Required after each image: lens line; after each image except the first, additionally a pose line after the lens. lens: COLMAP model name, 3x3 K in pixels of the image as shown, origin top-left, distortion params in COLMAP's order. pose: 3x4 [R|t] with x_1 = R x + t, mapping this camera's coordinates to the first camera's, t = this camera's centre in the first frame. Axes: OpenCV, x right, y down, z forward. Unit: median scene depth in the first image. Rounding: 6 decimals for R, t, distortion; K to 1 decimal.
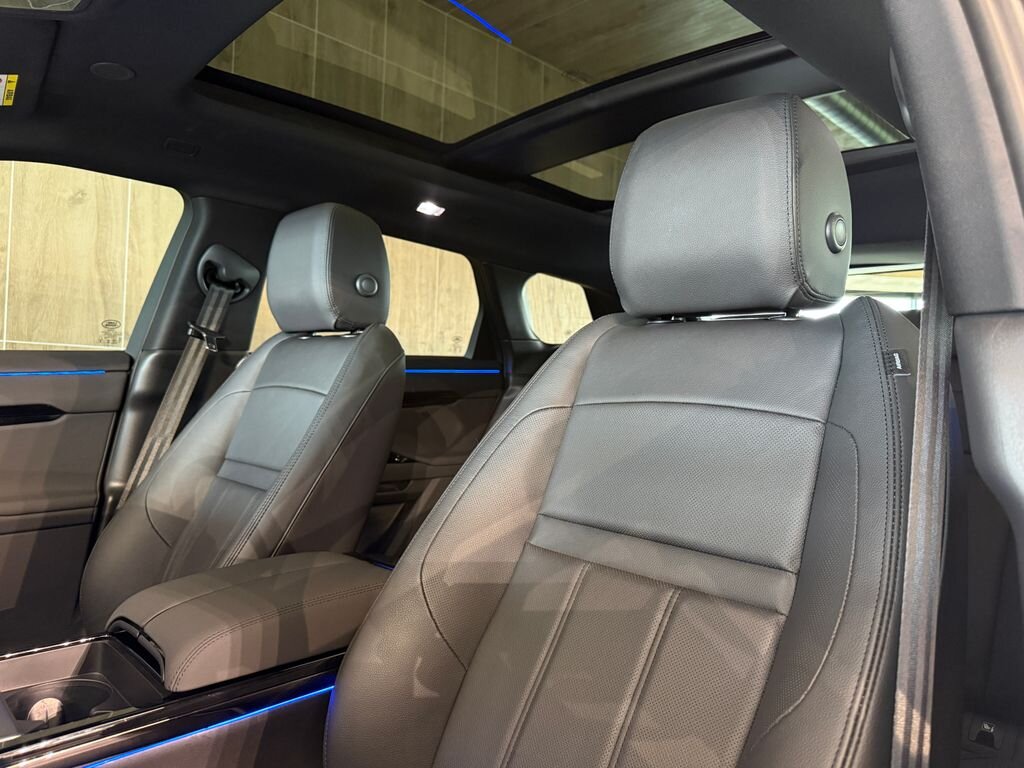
lens RADIAL K [[700.5, 0, 513.2], [0, 700.5, 371.8], [0, 0, 1]] dist [-0.026165, 0.004586]
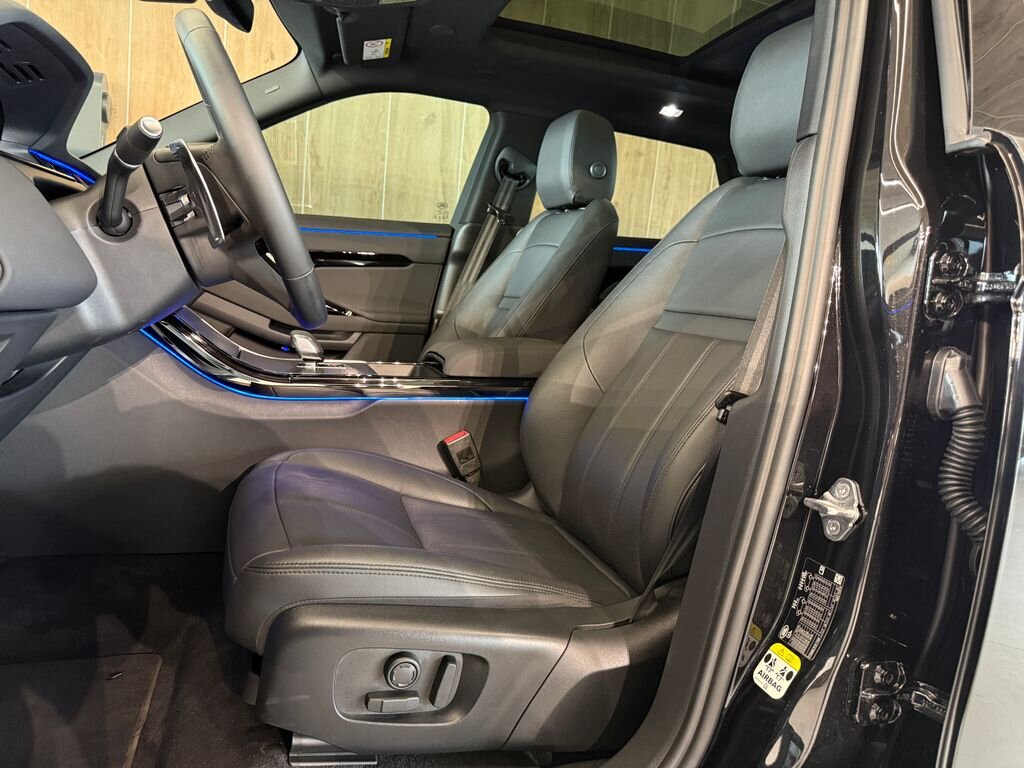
lens RADIAL K [[729.0, 0, 507.3], [0, 729.0, 386.7], [0, 0, 1]] dist [0.098773, -0.153671]
pose [[0.891557, 0.103461, -0.440933, 0.283570], [-0.054165, 0.990928, 0.122992, 0.117886], [0.449658, -0.085771, 0.889073, -0.373653]]
